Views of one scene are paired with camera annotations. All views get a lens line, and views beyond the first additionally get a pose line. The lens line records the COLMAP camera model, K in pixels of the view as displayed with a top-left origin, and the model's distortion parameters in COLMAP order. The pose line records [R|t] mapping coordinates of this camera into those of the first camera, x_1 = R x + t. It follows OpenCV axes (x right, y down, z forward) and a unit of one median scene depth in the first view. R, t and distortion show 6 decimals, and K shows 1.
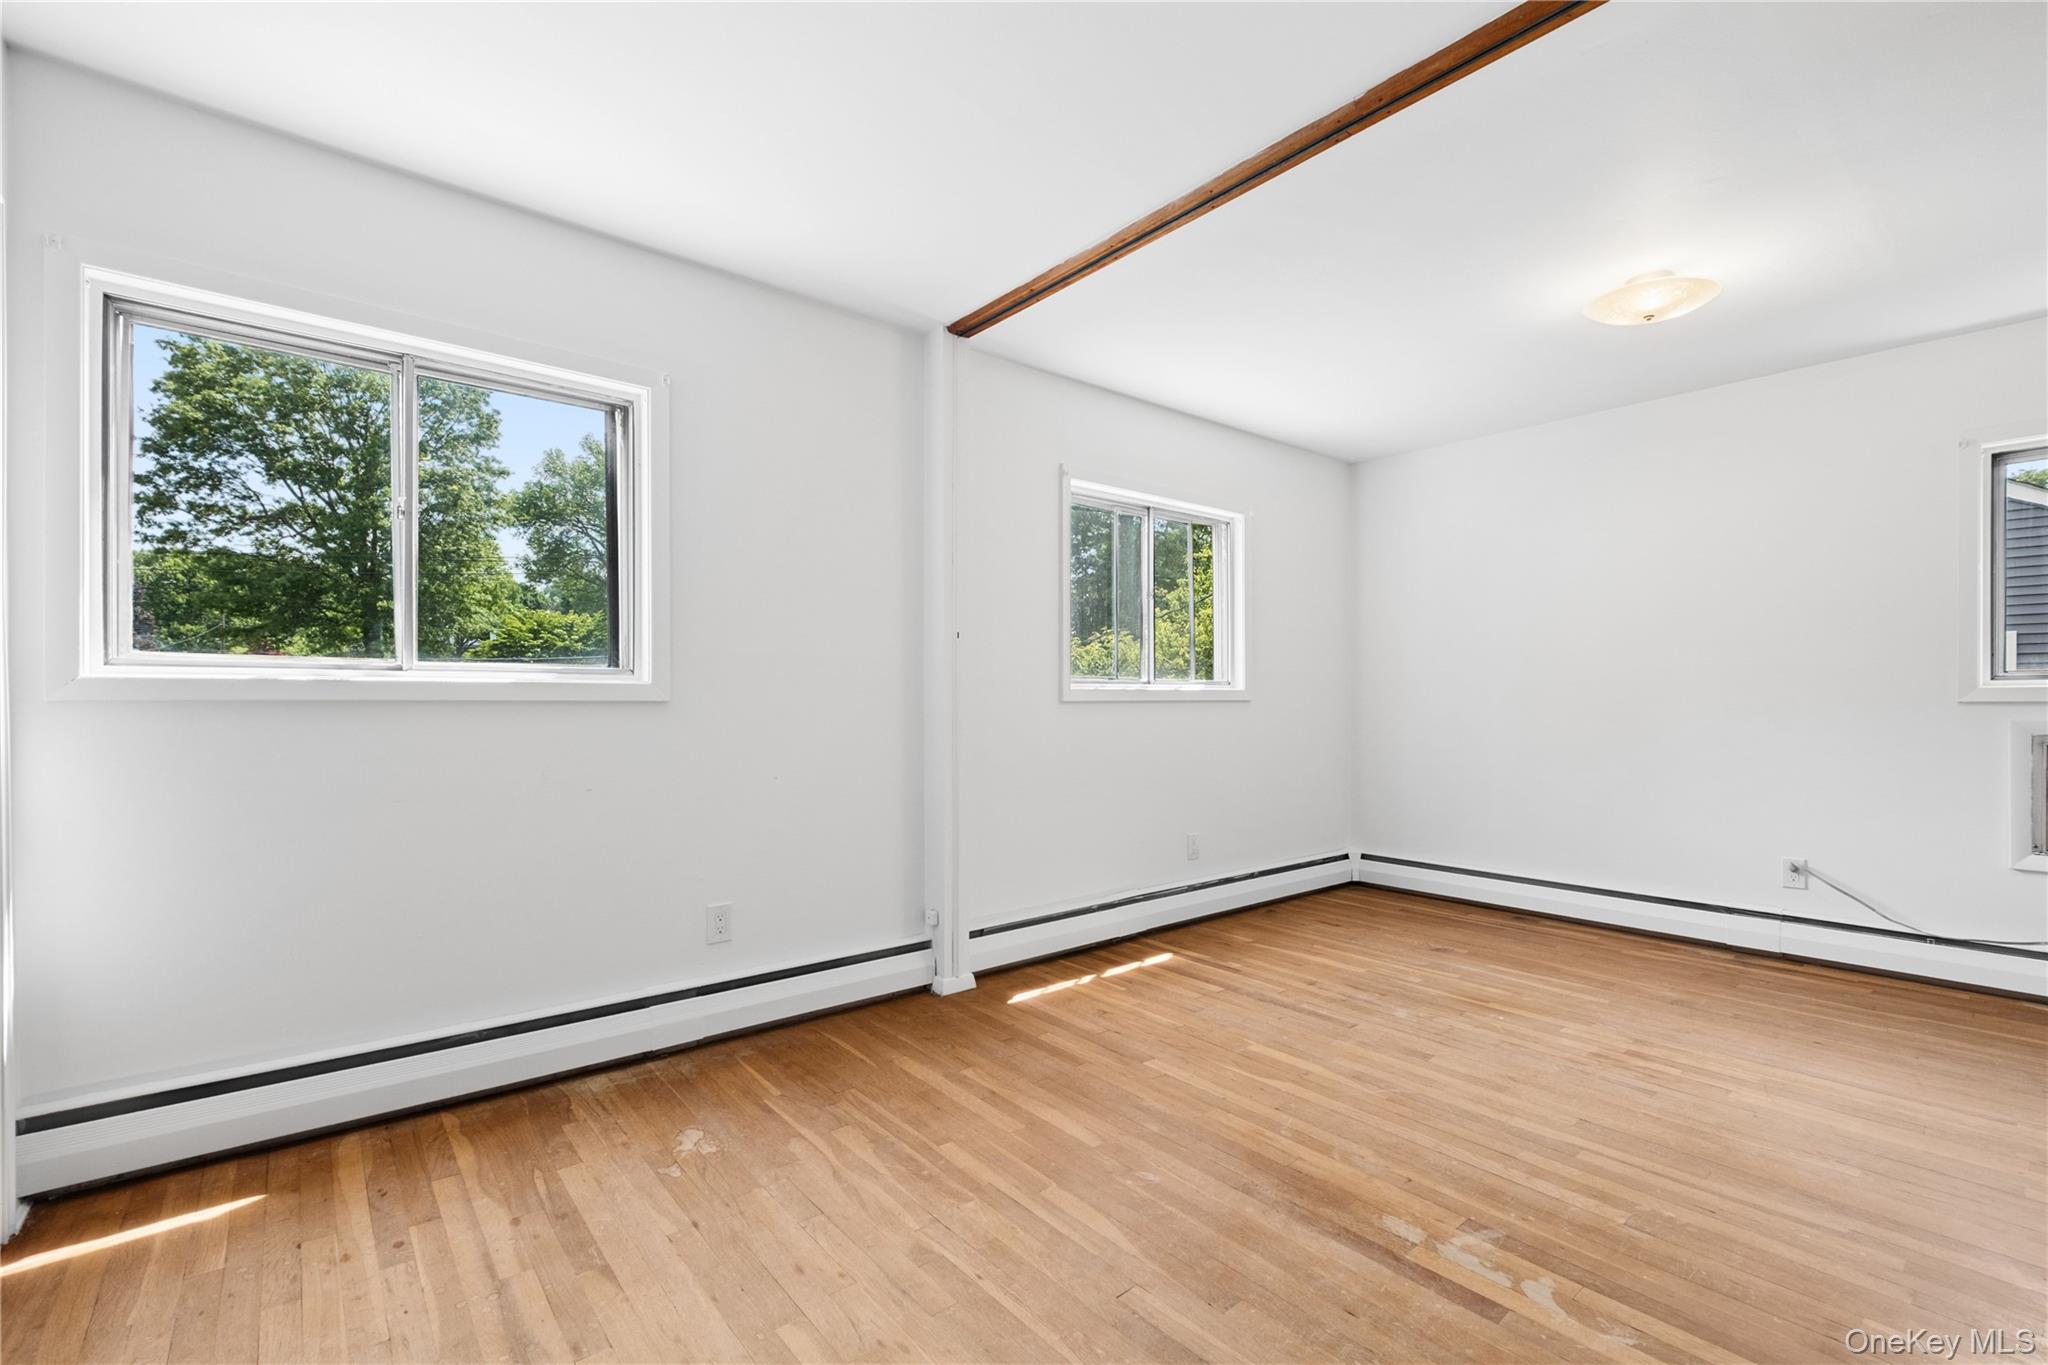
lens RADIAL K [[895.6, 0, 1040.5], [0, 895.6, 699.2], [0, 0, 1]] dist [0.002805, -0.003122]
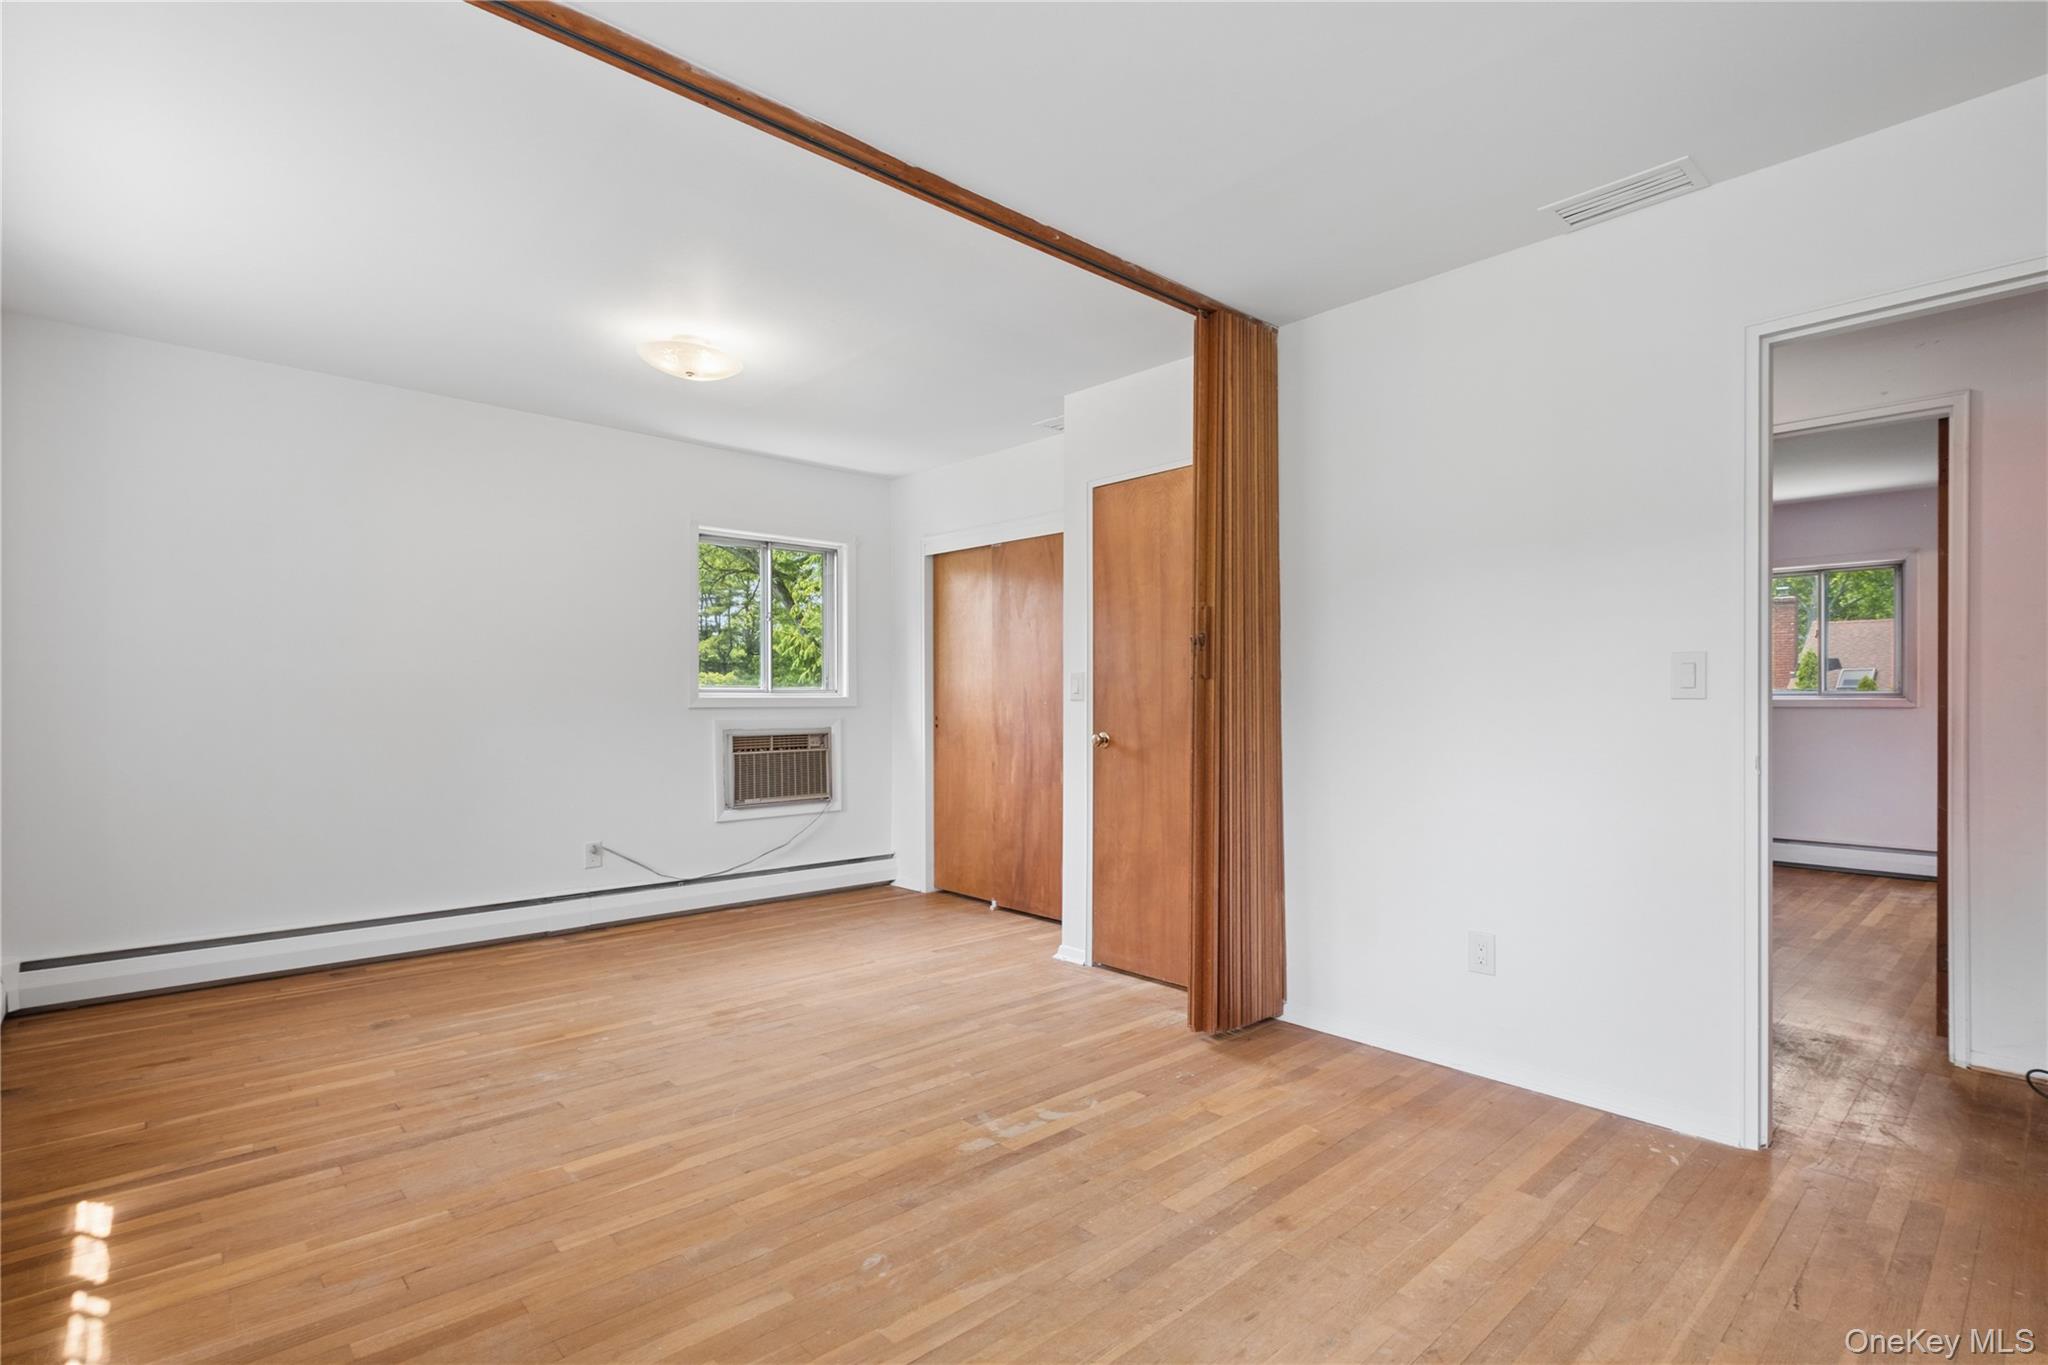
lens RADIAL K [[985.4, 0, 1019.9], [0, 985.4, 690.1], [0, 0, 1]] dist [0.011880, -0.003231]
pose [[-0.042436, 0.012674, 0.999019, -0.654592], [-0.001146, 0.999918, -0.012734, -0.005431], [-0.999099, -0.001685, -0.042418, 0.694744]]
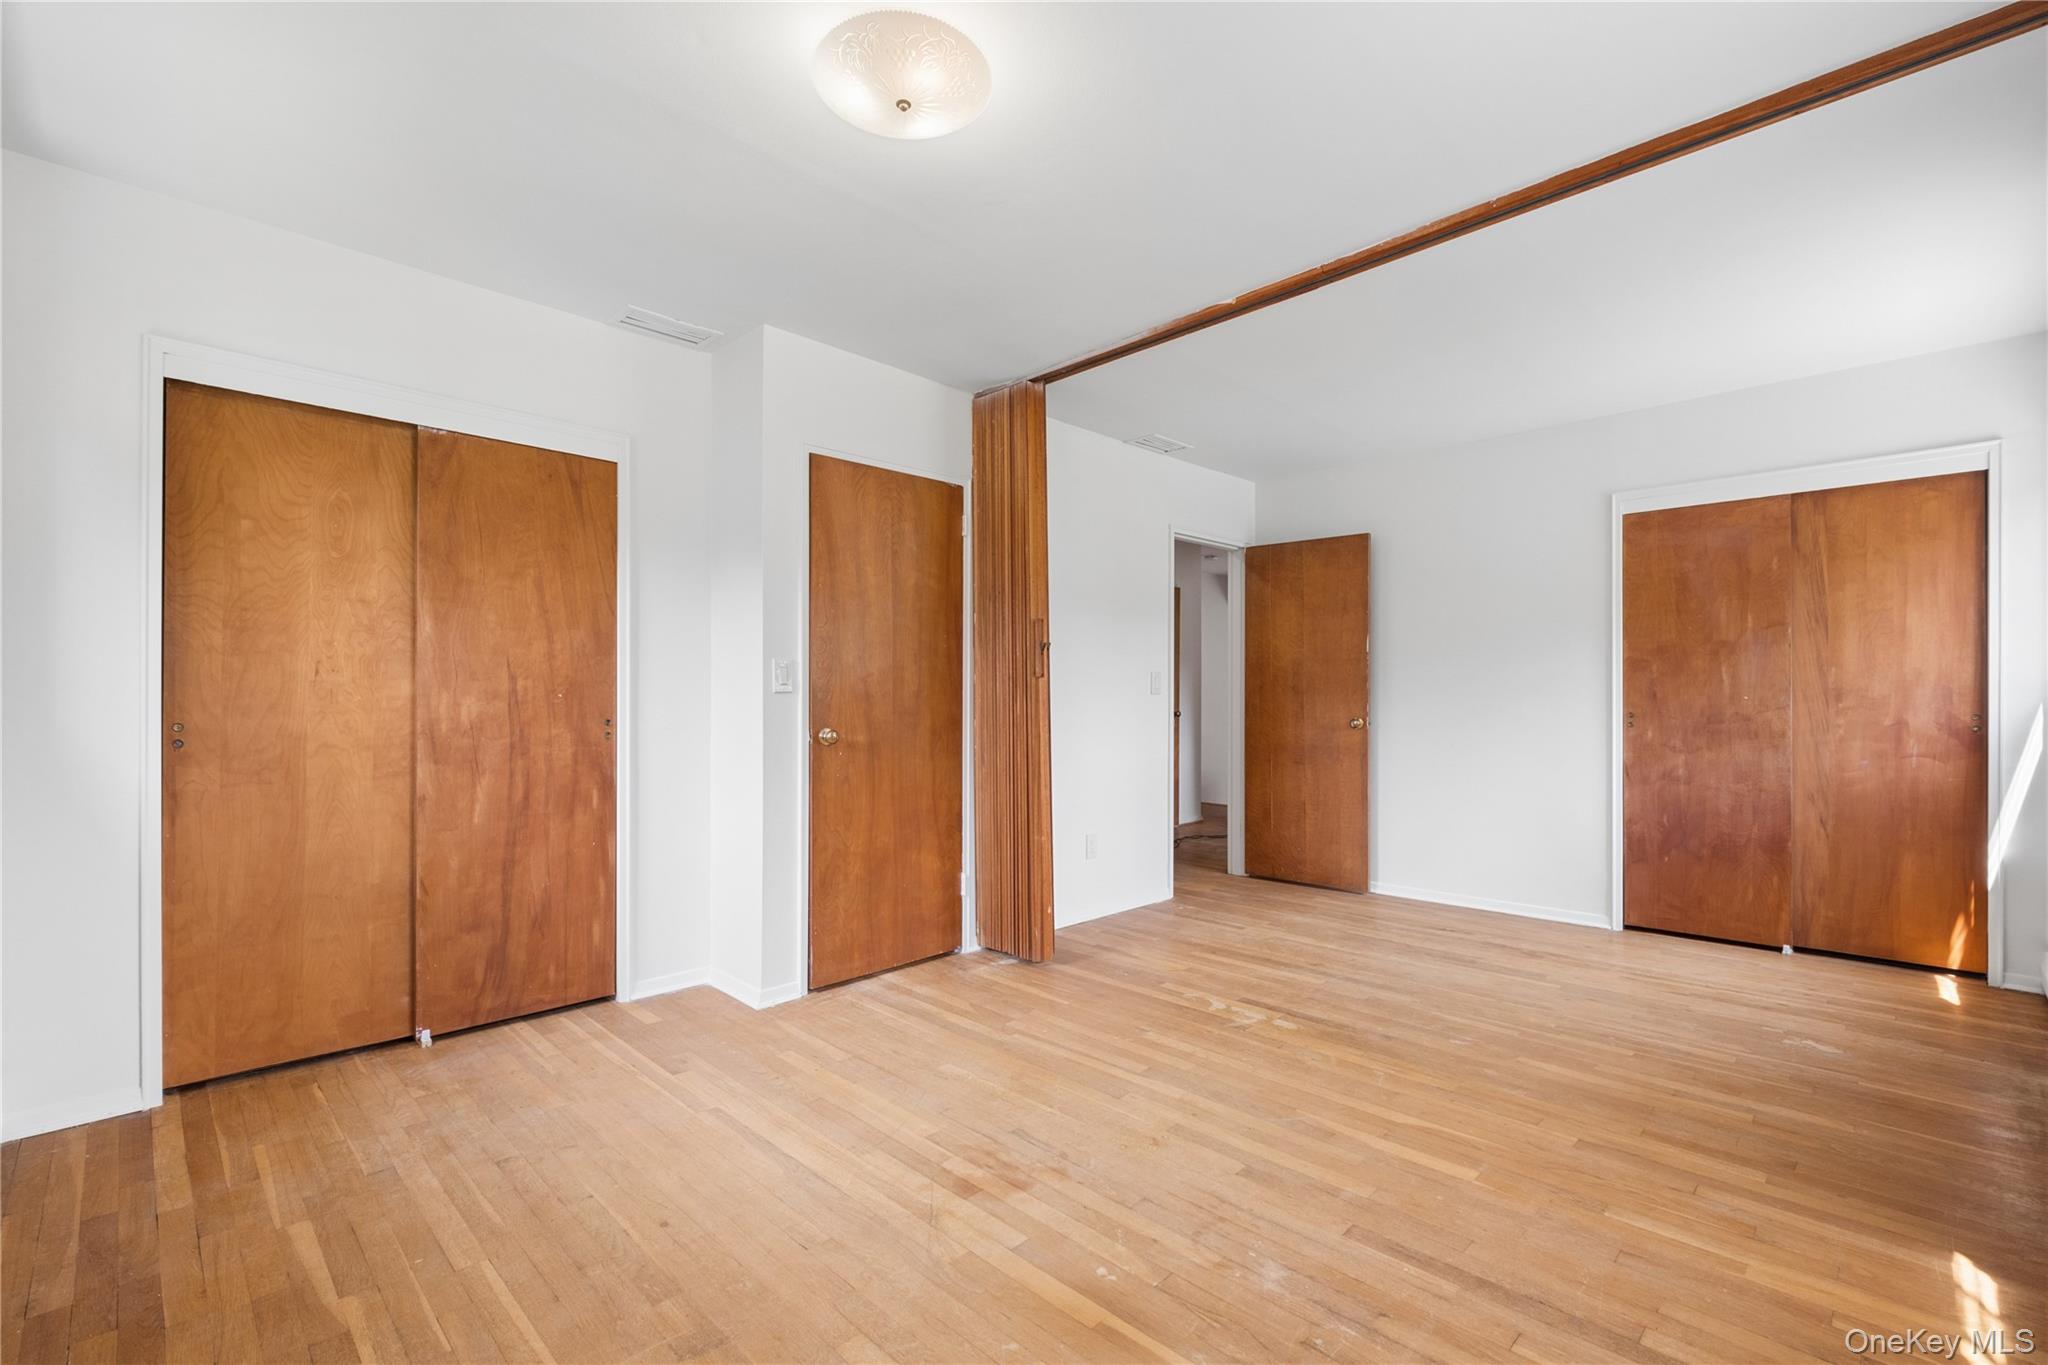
lens RADIAL K [[895.6, 0, 1053.6], [0, 895.6, 691.7], [0, 0, 1]] dist [0.002805, -0.003122]
pose [[-0.993891, -0.002175, -0.110347, 0.699260], [-0.001585, 0.999984, -0.005428, -0.004518], [0.110357, -0.005220, -0.993878, 1.794794]]
